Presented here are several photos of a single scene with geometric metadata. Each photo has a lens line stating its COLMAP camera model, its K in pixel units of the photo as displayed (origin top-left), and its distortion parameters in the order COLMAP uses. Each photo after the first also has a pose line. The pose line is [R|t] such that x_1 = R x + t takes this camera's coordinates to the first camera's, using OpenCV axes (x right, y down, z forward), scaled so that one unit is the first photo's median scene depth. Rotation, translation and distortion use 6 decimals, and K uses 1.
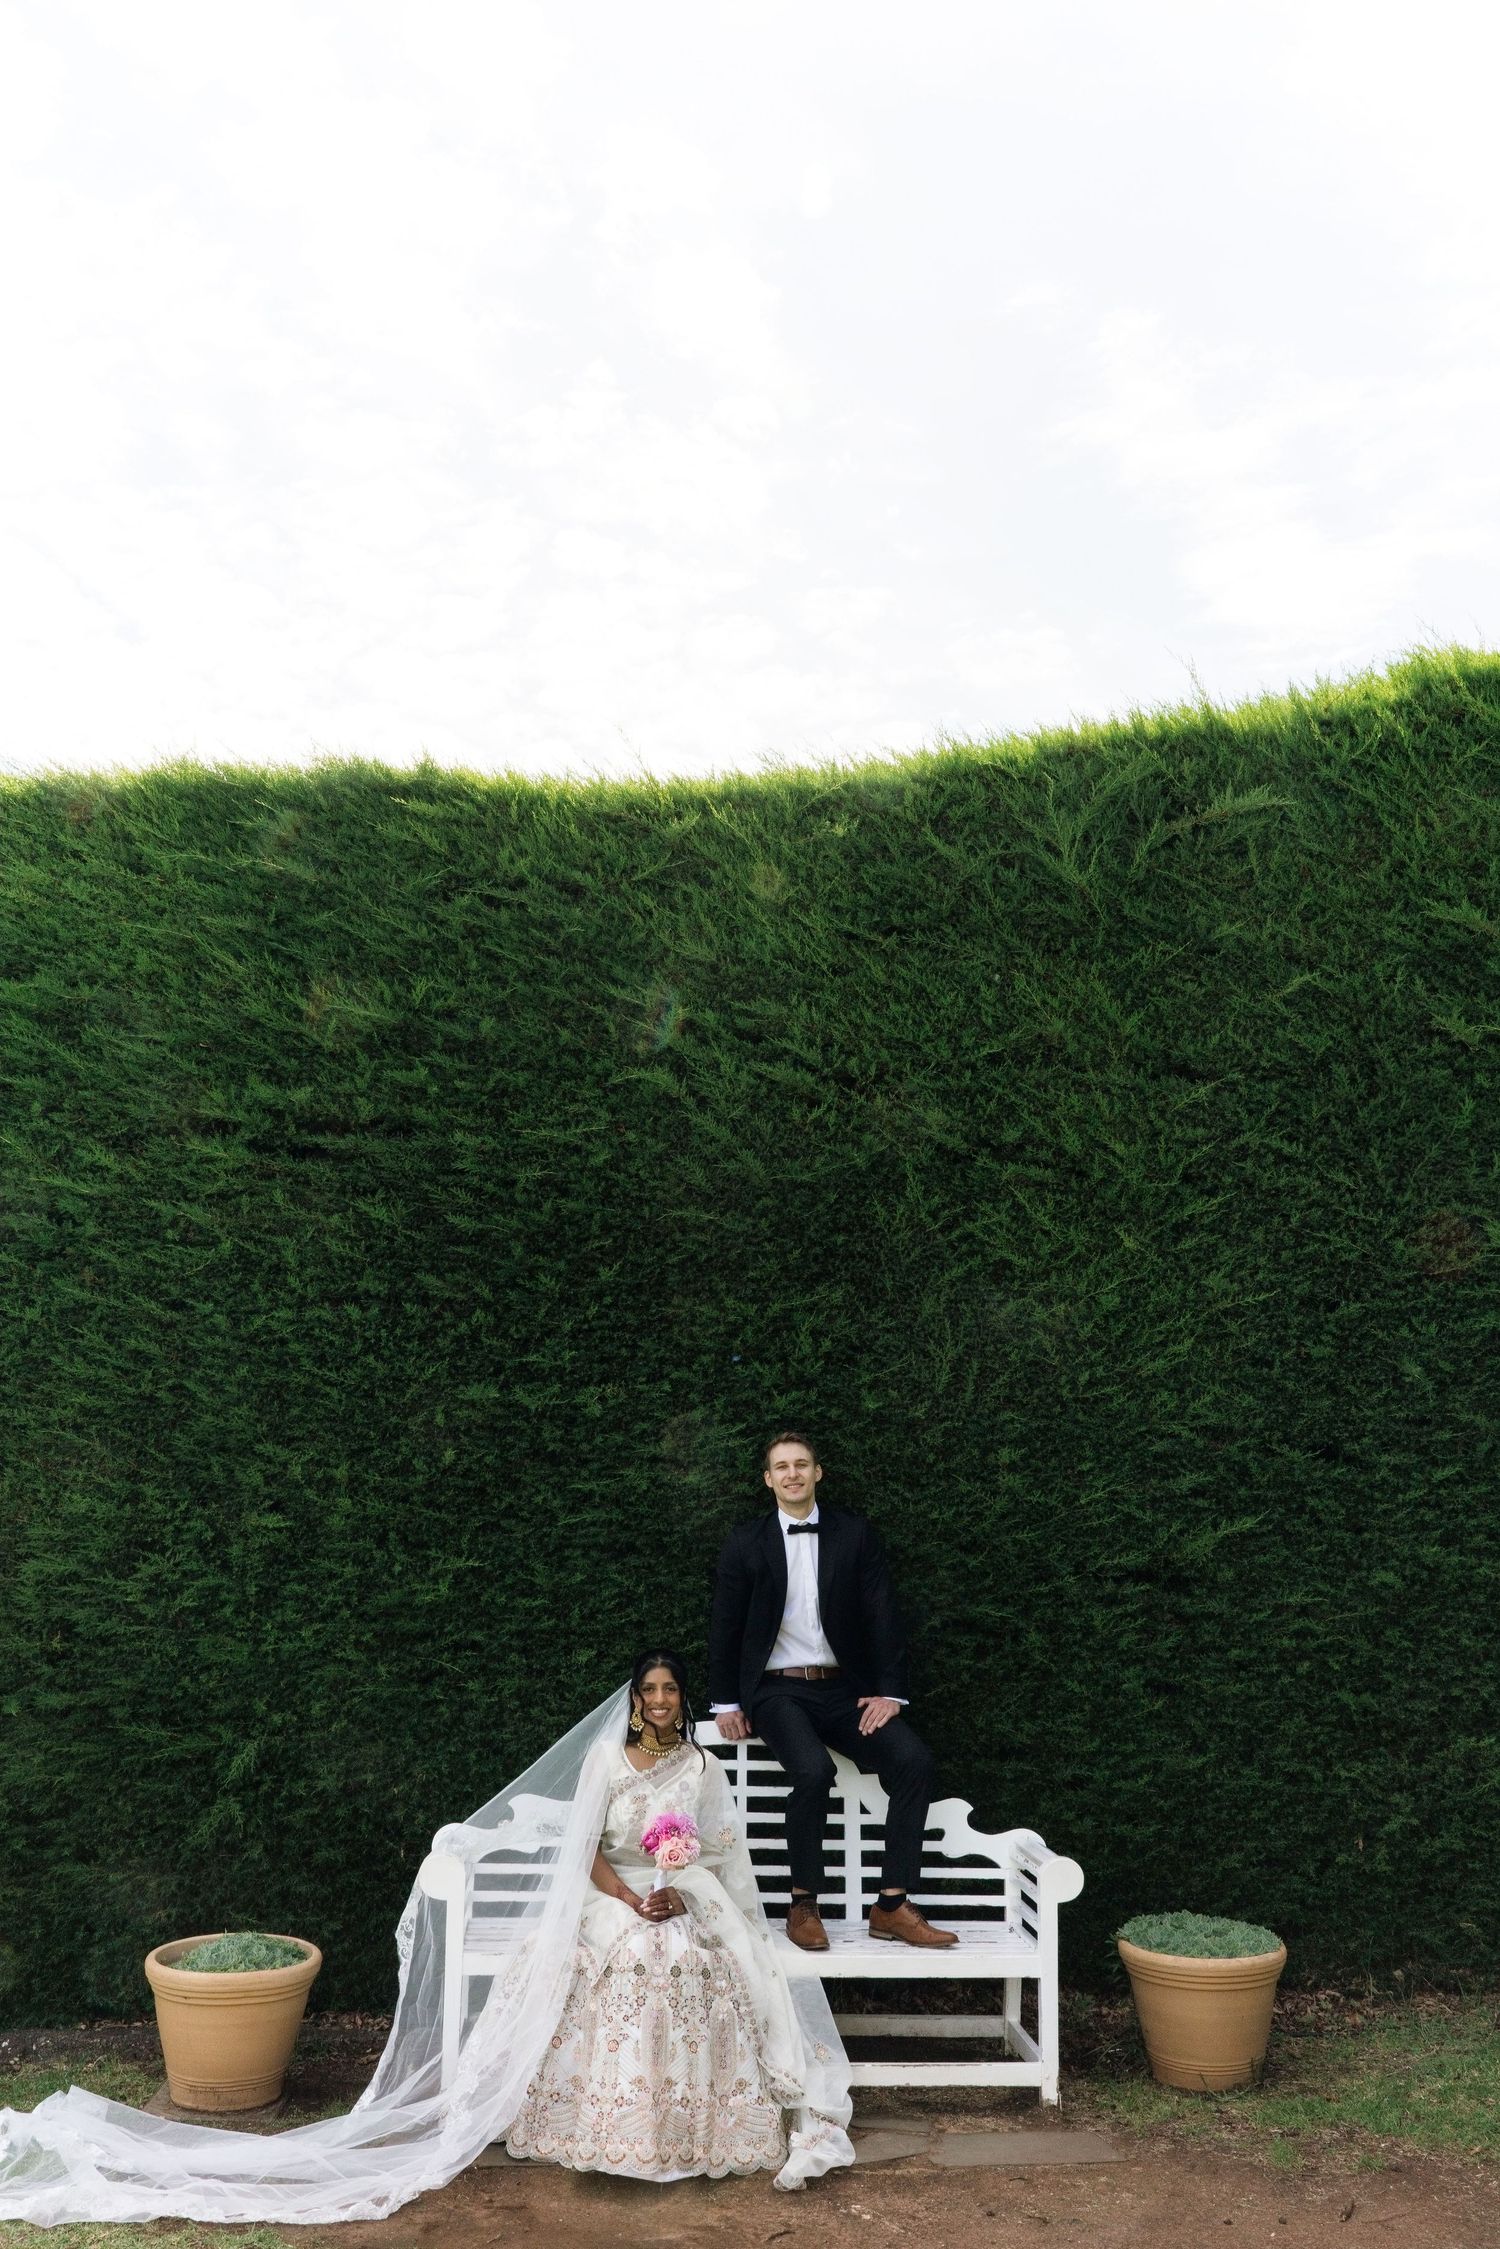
lens RADIAL K [[2091.6, 0, 750.0], [0, 2091.6, 1124.5], [0, 0, 1]] dist [0.057379, -0.011615]
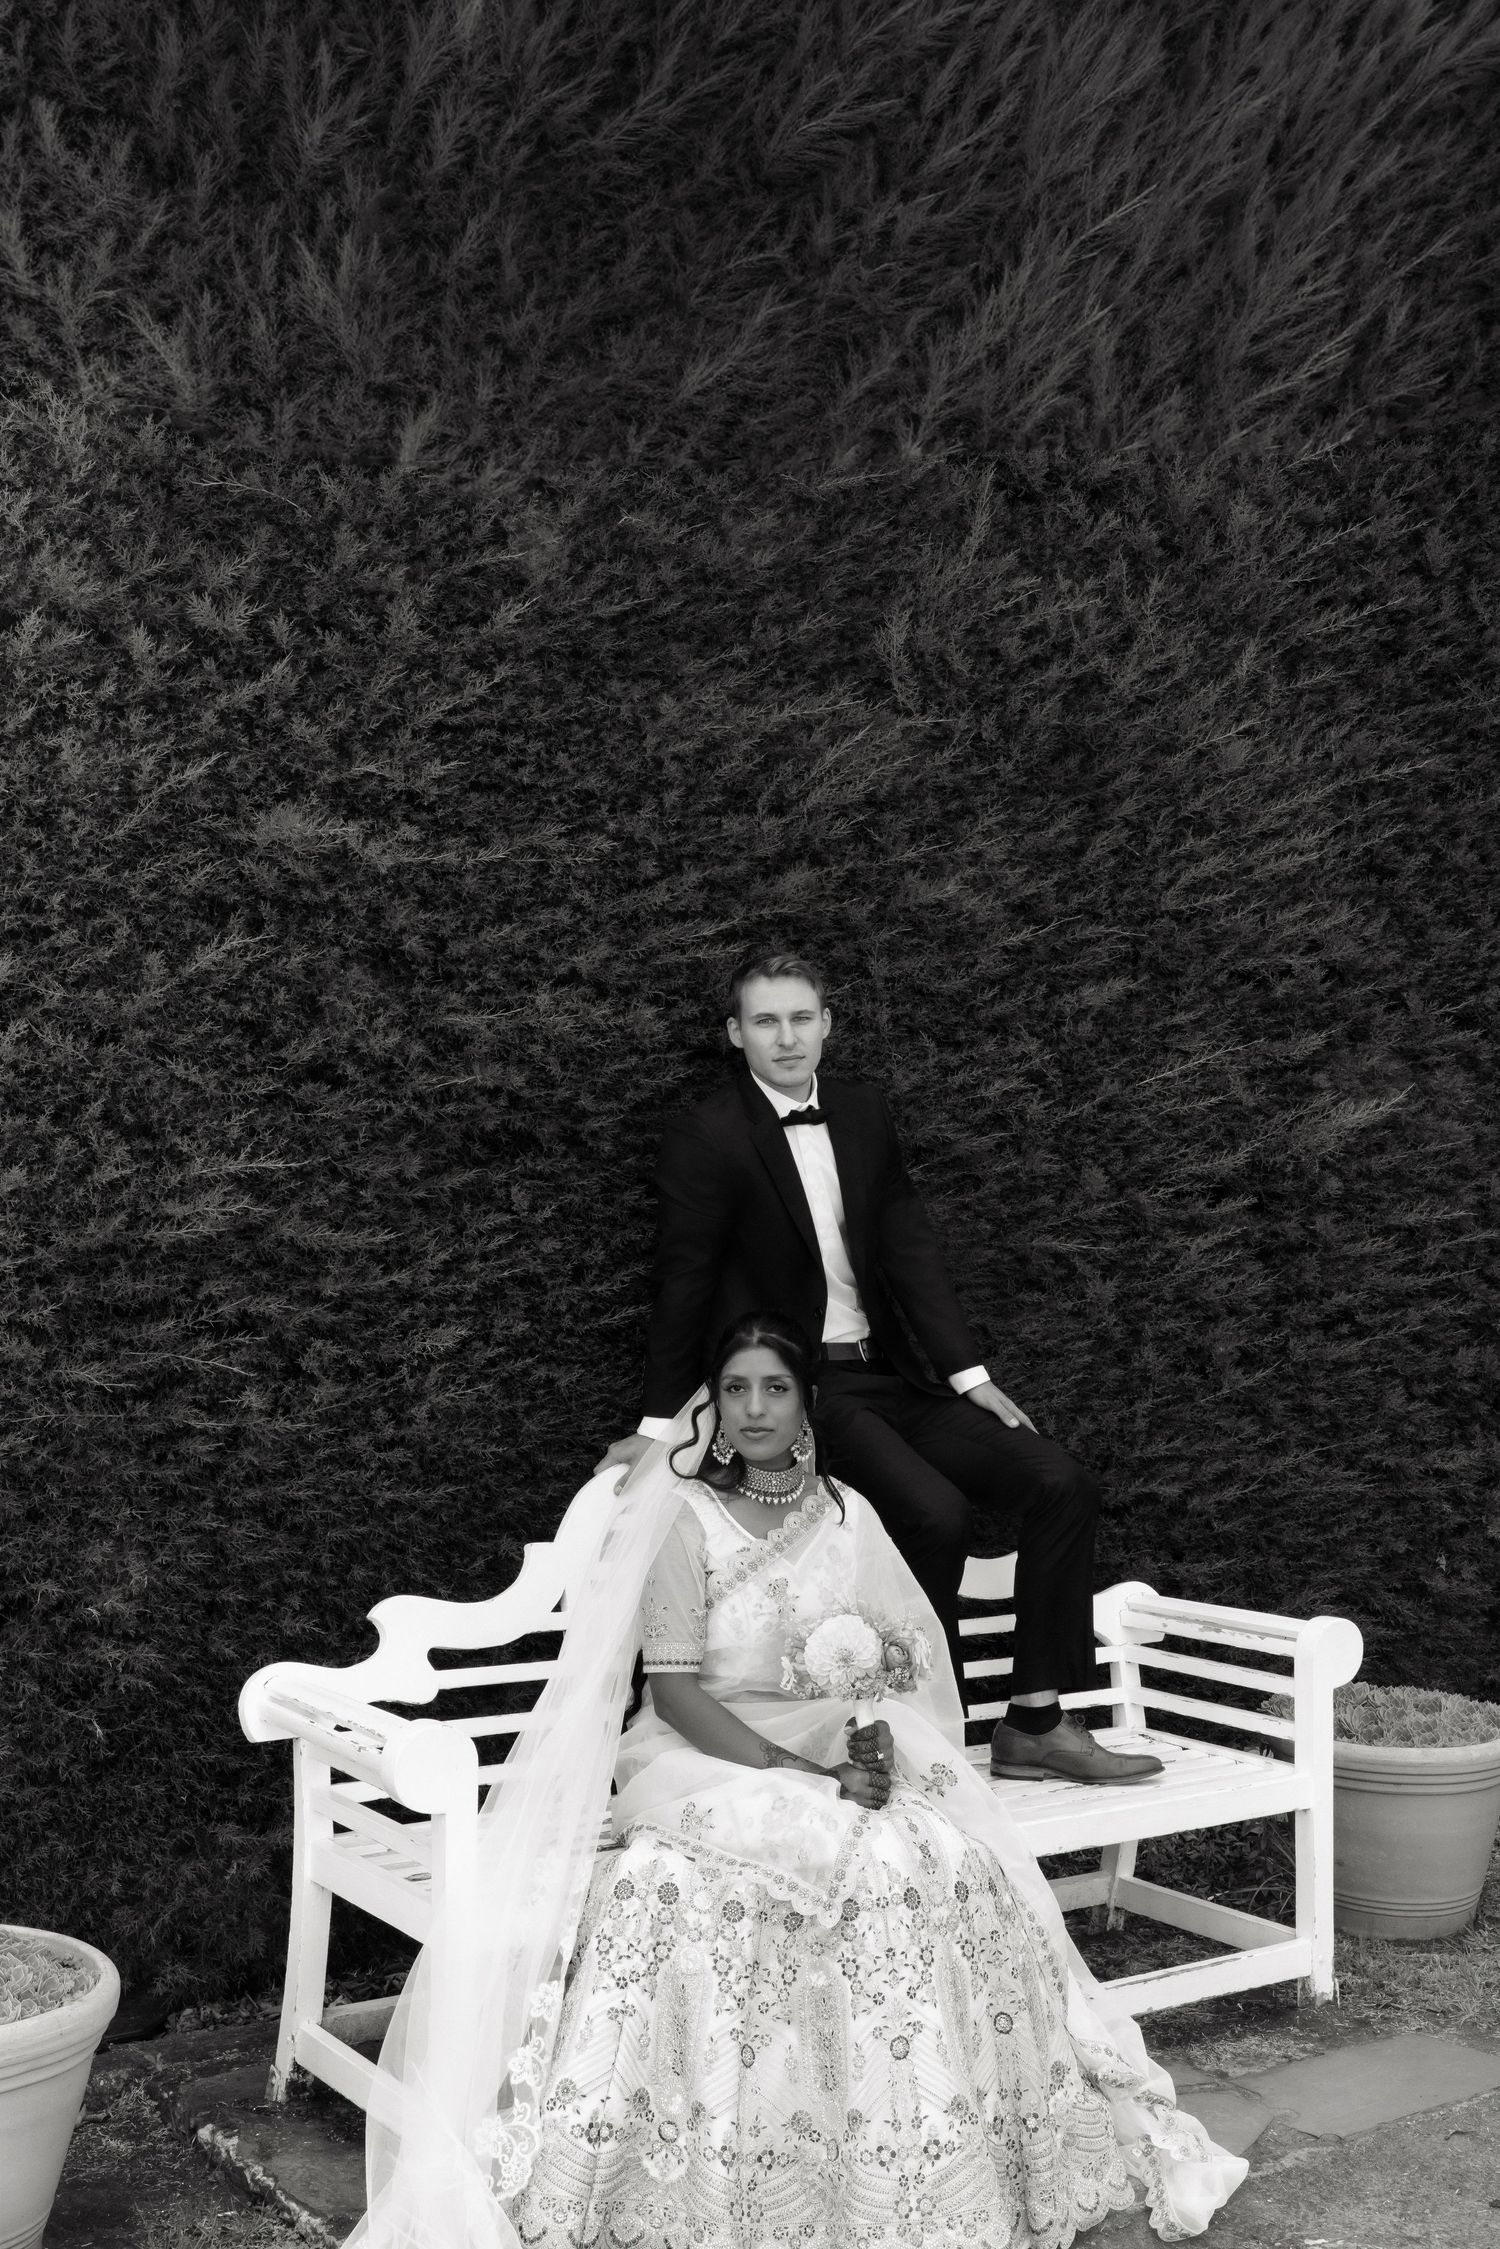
lens RADIAL K [[2467.7, 0, 750.0], [0, 2467.7, 1124.5], [0, 0, 1]] dist [-0.091614, 0.533419]
pose [[0.863744, 0.011615, 0.503797, -0.321227], [-0.088075, 0.987826, 0.128227, 0.111309], [-0.496174, -0.155128, 0.854252, 0.431139]]
